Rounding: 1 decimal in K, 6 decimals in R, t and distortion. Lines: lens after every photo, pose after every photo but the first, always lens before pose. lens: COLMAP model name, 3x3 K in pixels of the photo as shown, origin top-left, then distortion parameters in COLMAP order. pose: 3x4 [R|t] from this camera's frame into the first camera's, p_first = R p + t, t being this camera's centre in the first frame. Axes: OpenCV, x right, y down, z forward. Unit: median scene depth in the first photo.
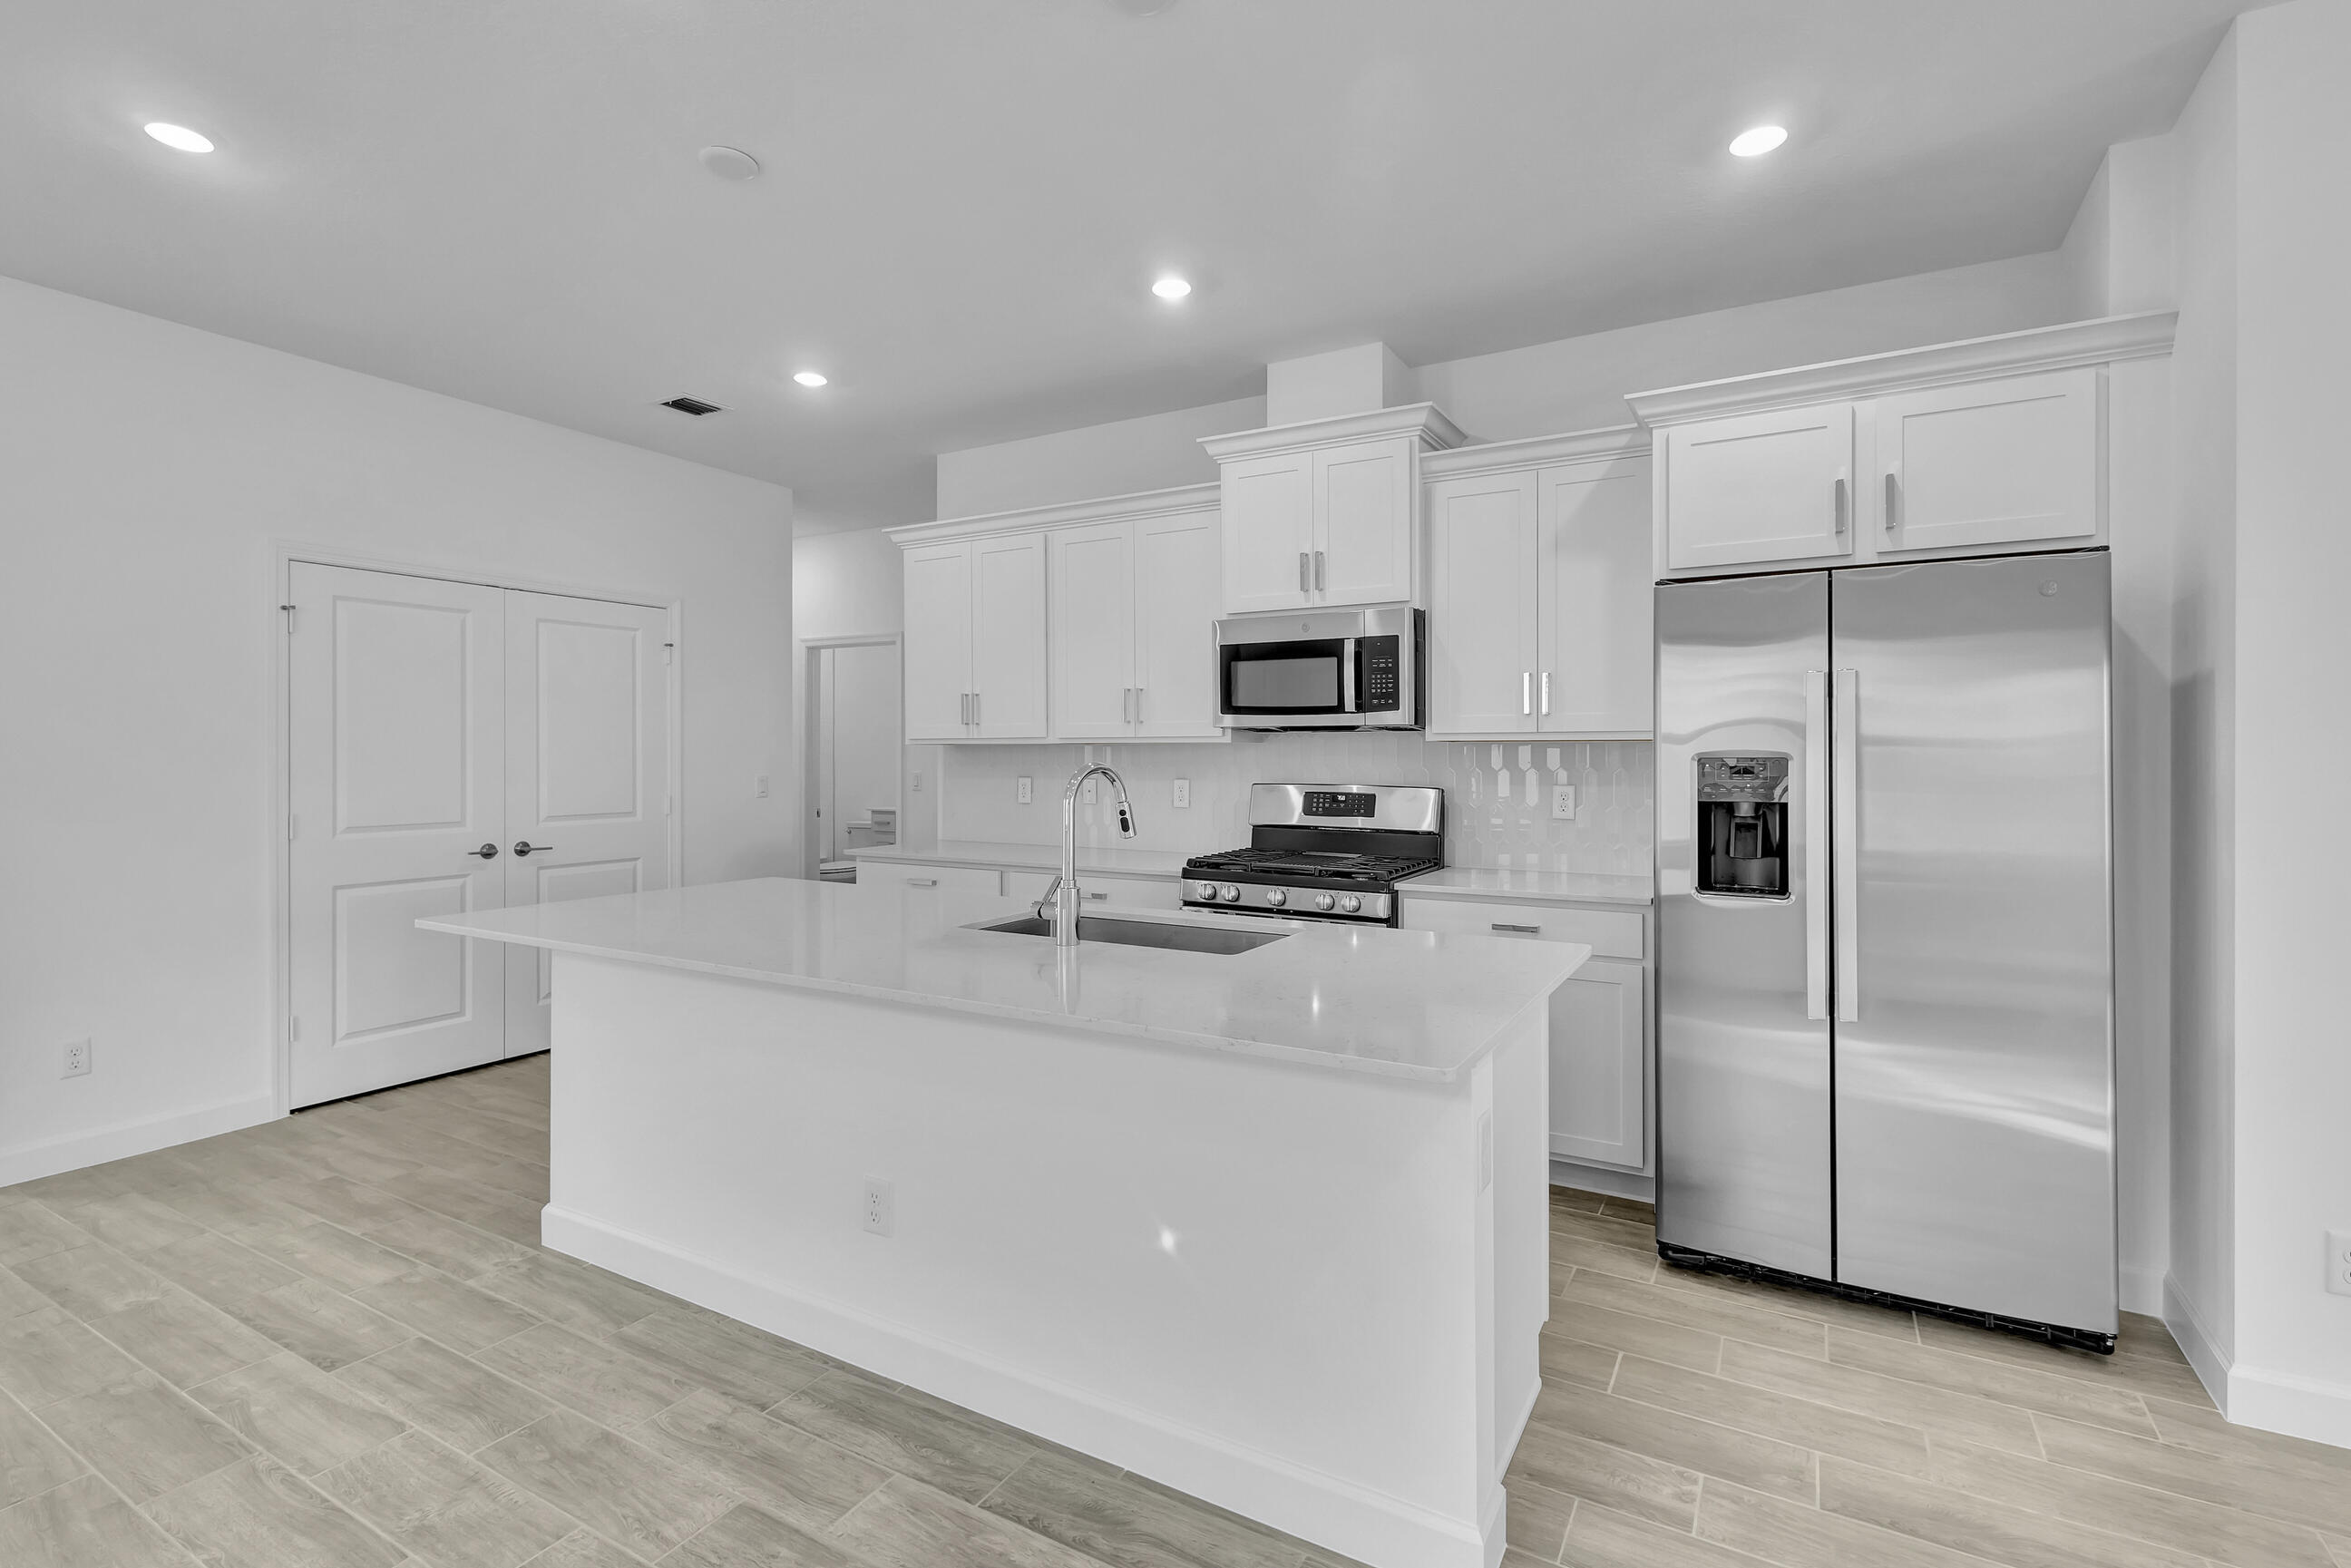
lens RADIAL K [[1083.6, 0, 1175.8], [0, 1083.6, 758.5], [0, 0, 1]] dist [0.011522, -0.004501]
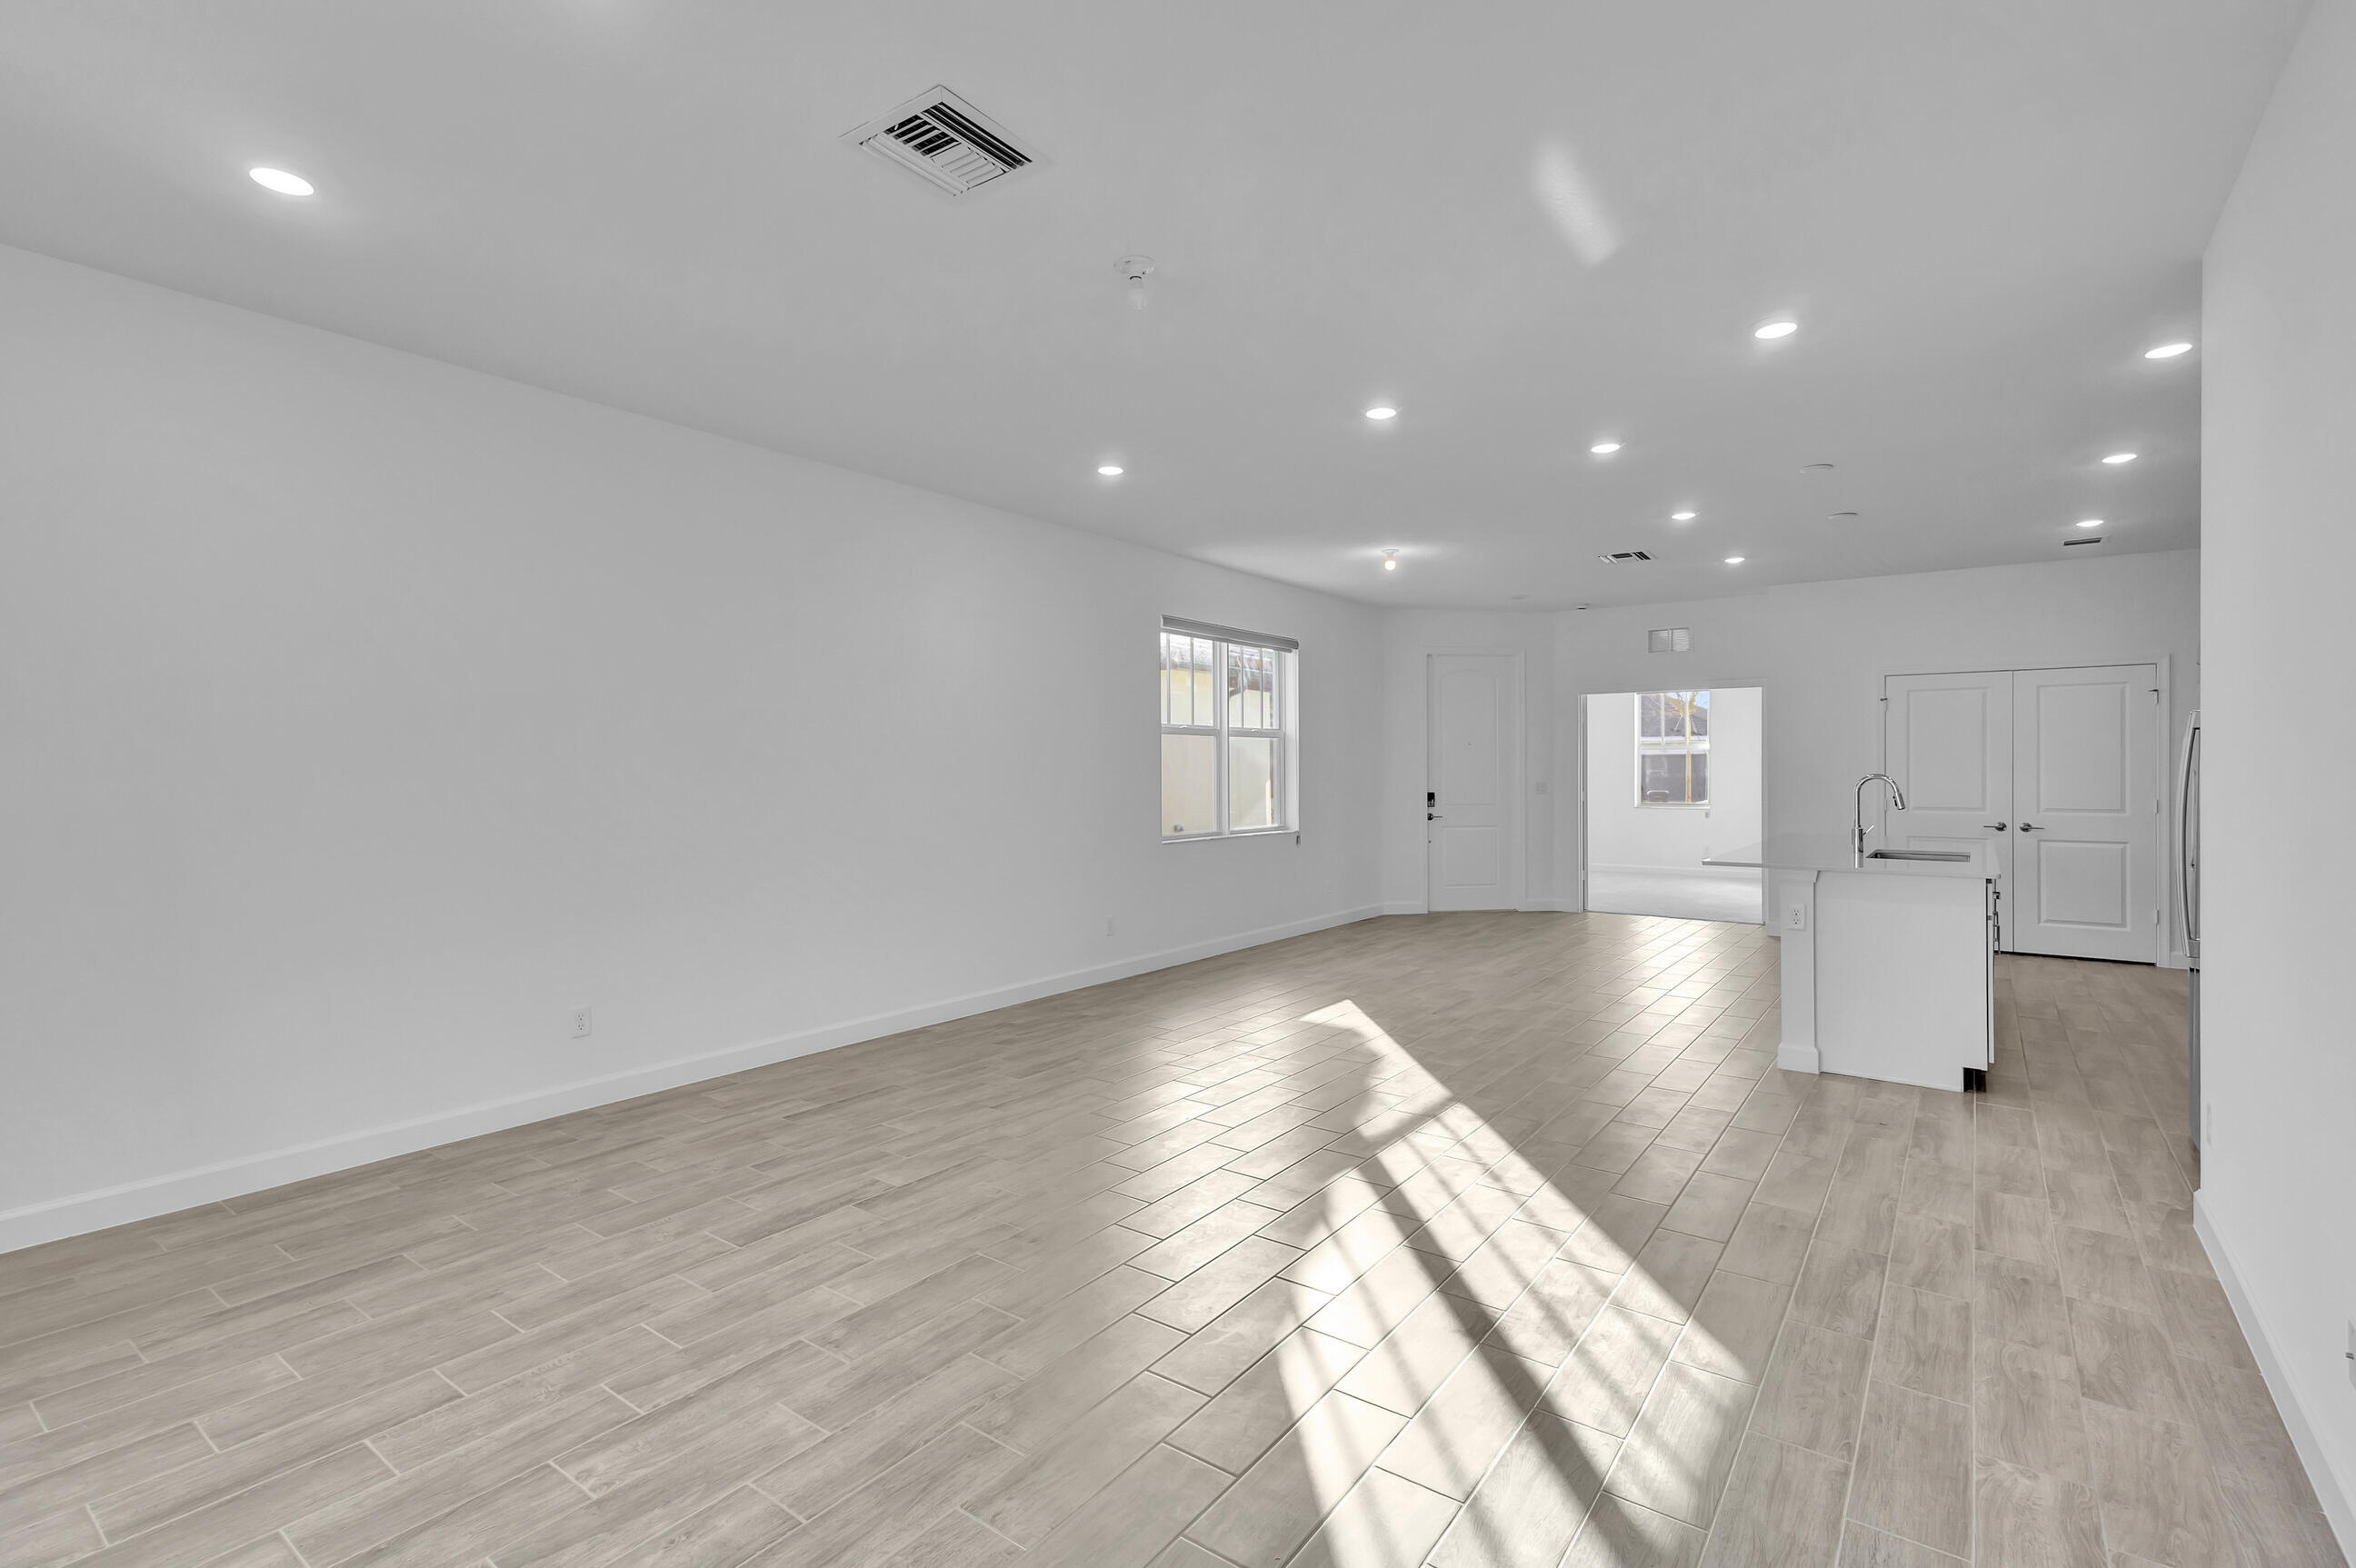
lens RADIAL K [[1086.0, 0, 1170.9], [0, 1086.0, 791.1], [0, 0, 1]] dist [0.011522, -0.004501]
pose [[-0.114674, 0.020456, -0.993193, 1.506312], [-0.003829, 0.999771, 0.021033, -0.001978], [0.993396, 0.006215, -0.114569, -0.120808]]
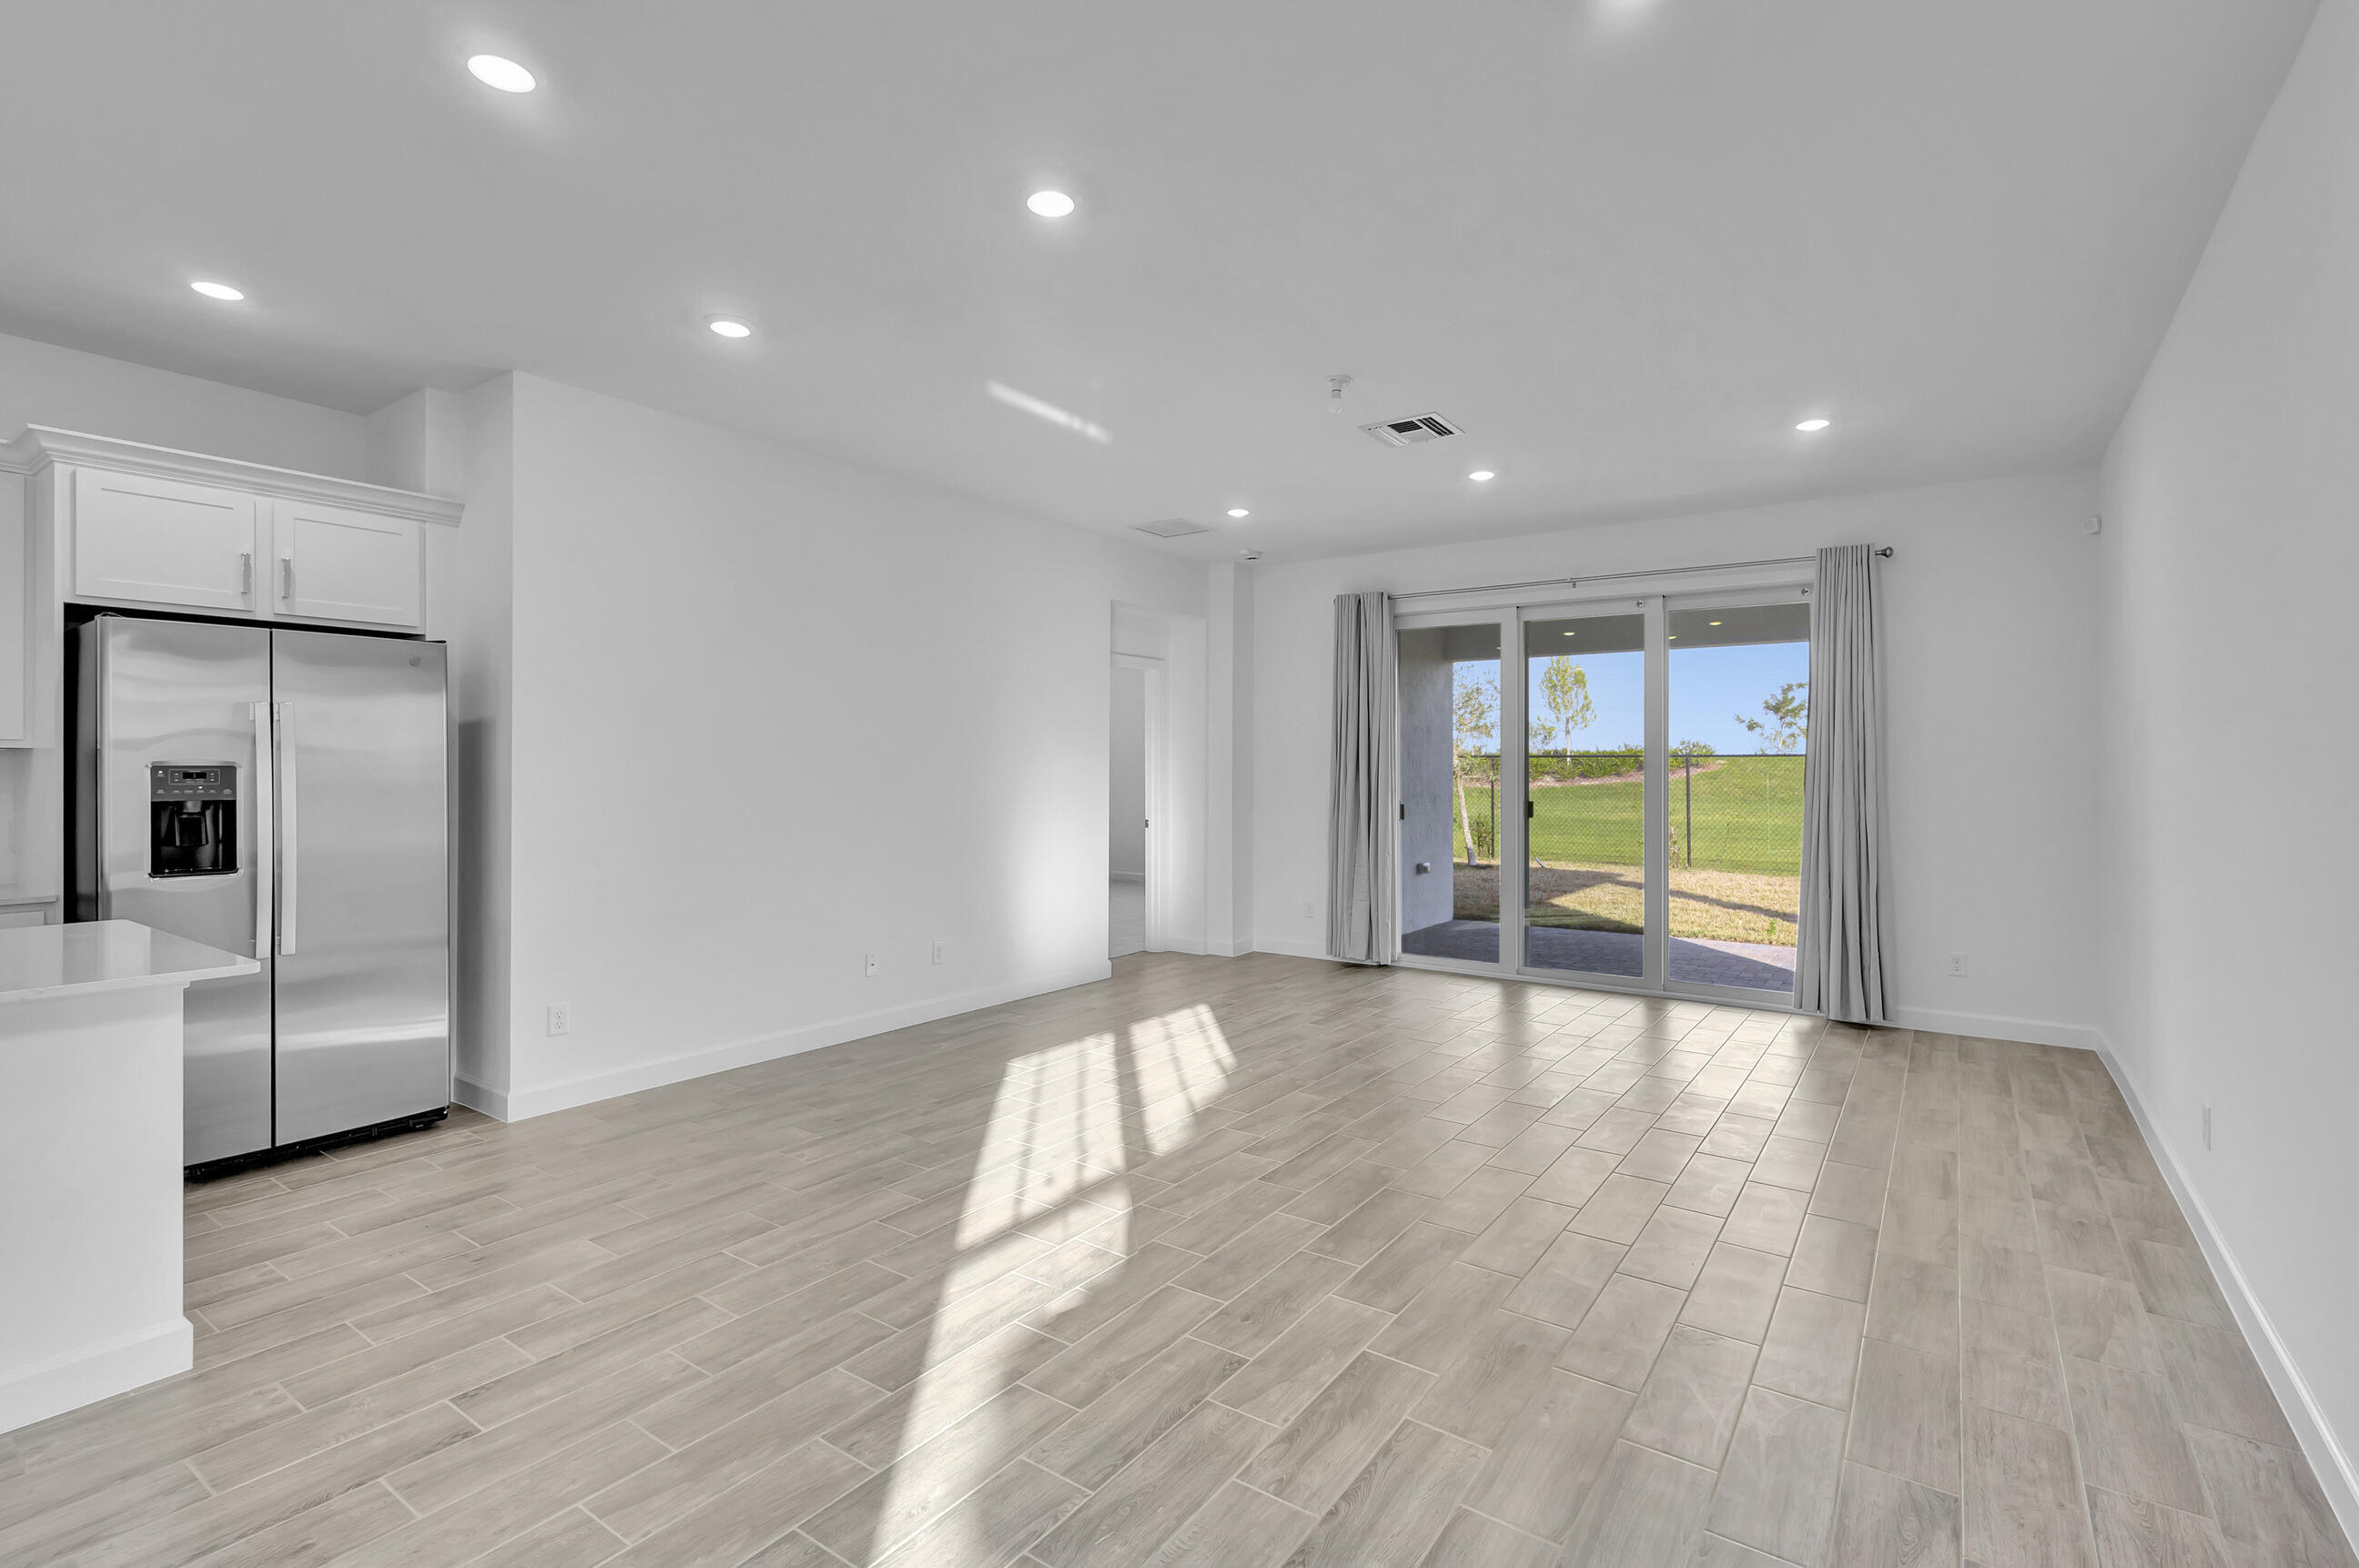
lens RADIAL K [[1087.3, 0, 1175.3], [0, 1087.3, 773.1], [0, 0, 1]] dist [0.011522, -0.004501]
pose [[0.095909, -0.002795, 0.995386, -0.455777], [-0.000544, 0.999996, 0.002861, 0.002759], [-0.995390, -0.000816, 0.095907, -0.182293]]
